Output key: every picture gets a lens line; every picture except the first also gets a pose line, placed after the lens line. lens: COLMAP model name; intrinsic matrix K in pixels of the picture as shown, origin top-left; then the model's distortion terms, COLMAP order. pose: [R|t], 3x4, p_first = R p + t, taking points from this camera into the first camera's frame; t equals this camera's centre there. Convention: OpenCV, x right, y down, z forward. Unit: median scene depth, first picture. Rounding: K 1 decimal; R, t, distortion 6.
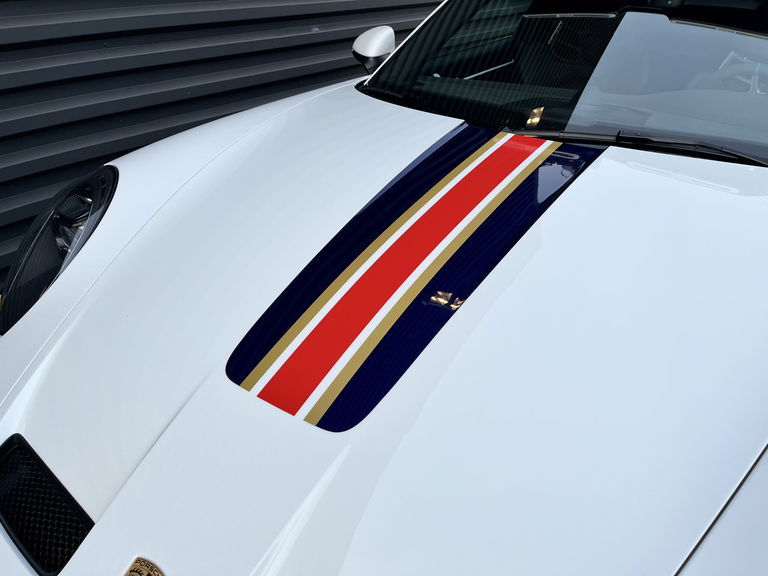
lens RADIAL K [[580.7, 0, 384.0], [0, 580.7, 288.0], [0, 0, 1]] dist [0.000524, 0.000118]
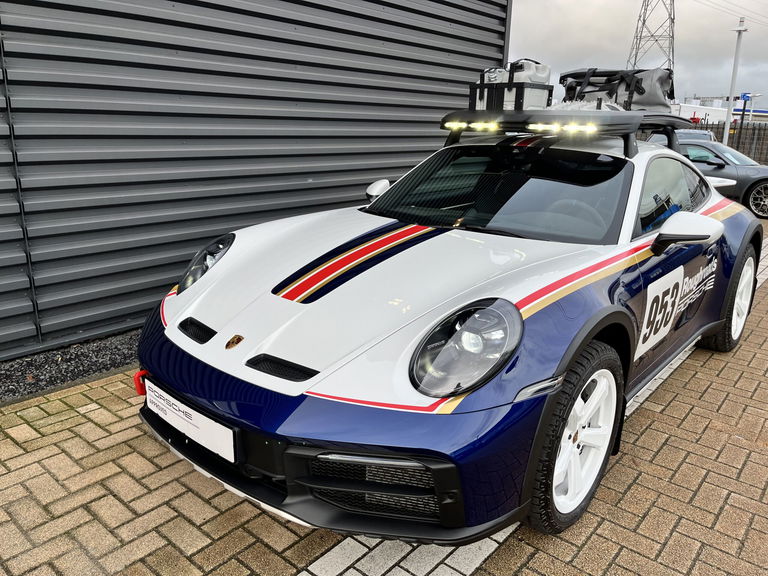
lens RADIAL K [[580.7, 0, 384.0], [0, 580.7, 288.0], [0, 0, 1]] dist [0.000524, 0.000118]
pose [[0.993058, 0.030887, -0.113497, 0.344098], [-0.057885, 0.968309, -0.242954, 0.466645], [0.102396, 0.247837, 0.963375, -0.965113]]
